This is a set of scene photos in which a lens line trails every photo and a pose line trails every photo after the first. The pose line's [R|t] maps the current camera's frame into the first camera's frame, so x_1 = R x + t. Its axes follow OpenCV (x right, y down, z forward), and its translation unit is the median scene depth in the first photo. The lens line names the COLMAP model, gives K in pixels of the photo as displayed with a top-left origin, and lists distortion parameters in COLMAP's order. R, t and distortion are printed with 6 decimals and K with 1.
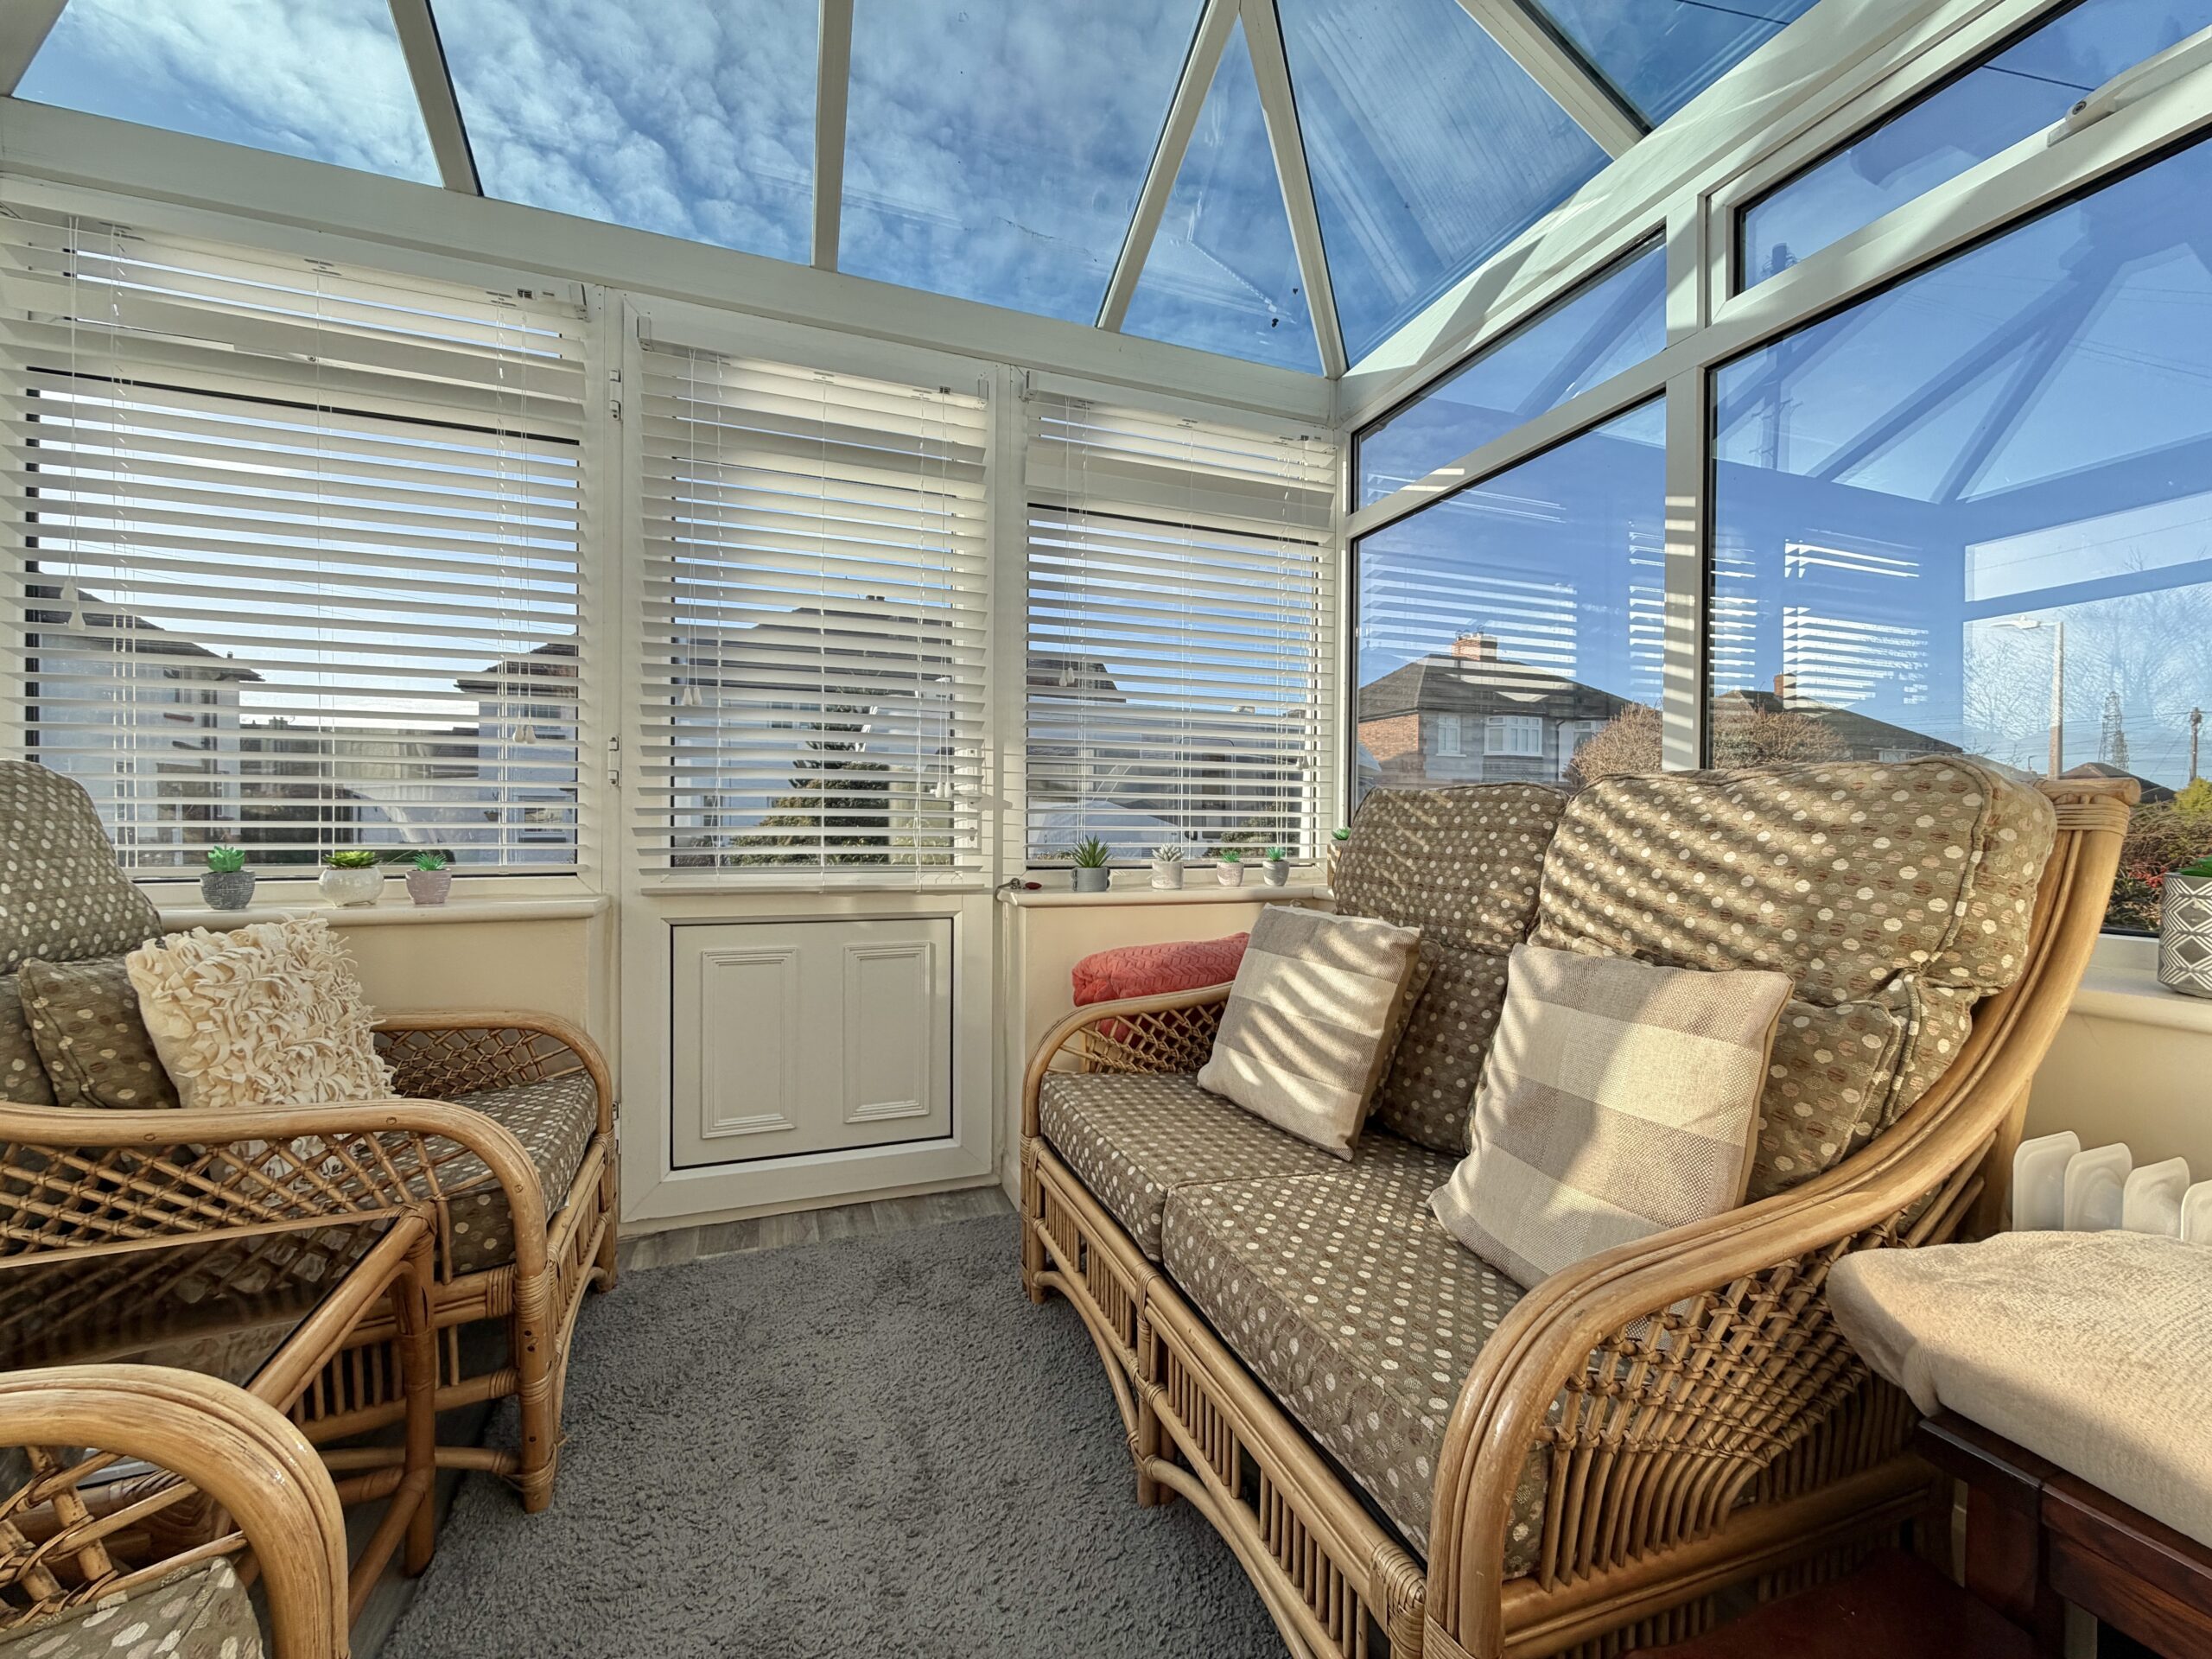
lens RADIAL K [[878.3, 0, 1096.9], [0, 878.3, 826.1], [0, 0, 1]] dist [-0.001661, -0.000258]
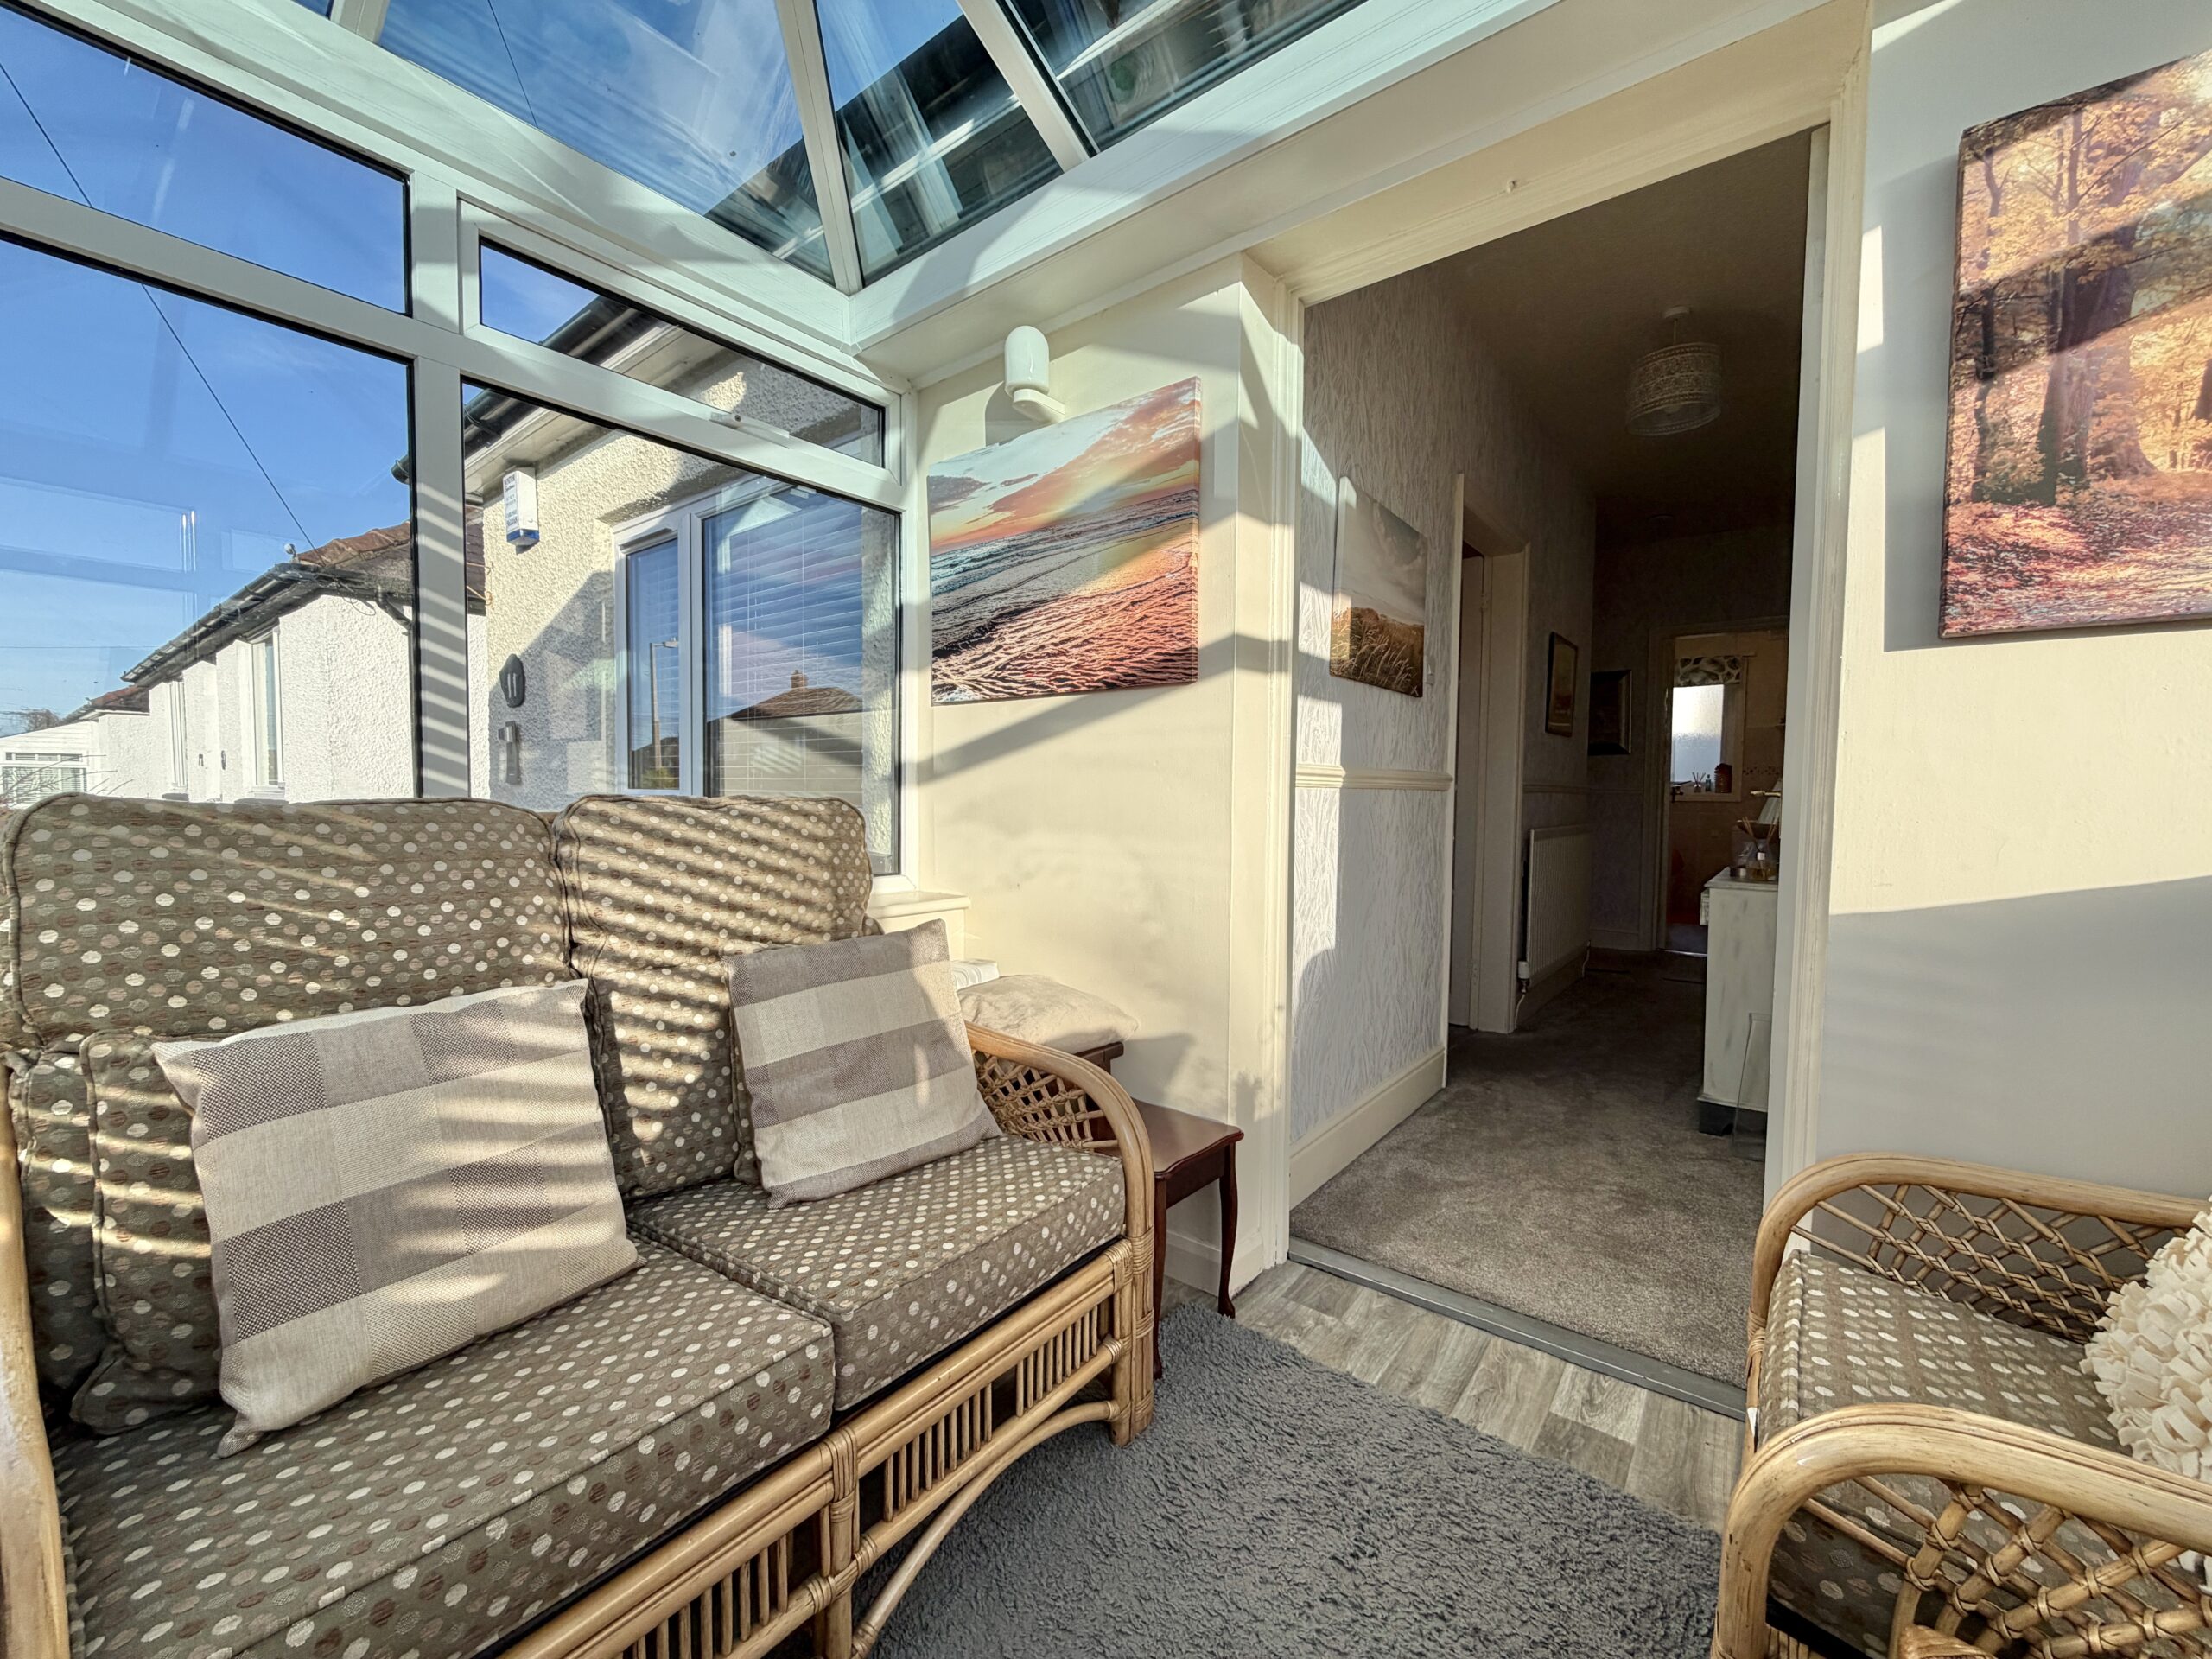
lens RADIAL K [[878.3, 0, 1106.4], [0, 878.3, 835.5], [0, 0, 1]] dist [-0.001661, -0.000258]
pose [[-0.517081, -0.043154, 0.854848, -0.741958], [0.000710, 0.998706, 0.050845, -0.076361], [-0.855936, 0.026898, -0.516381, 1.227810]]
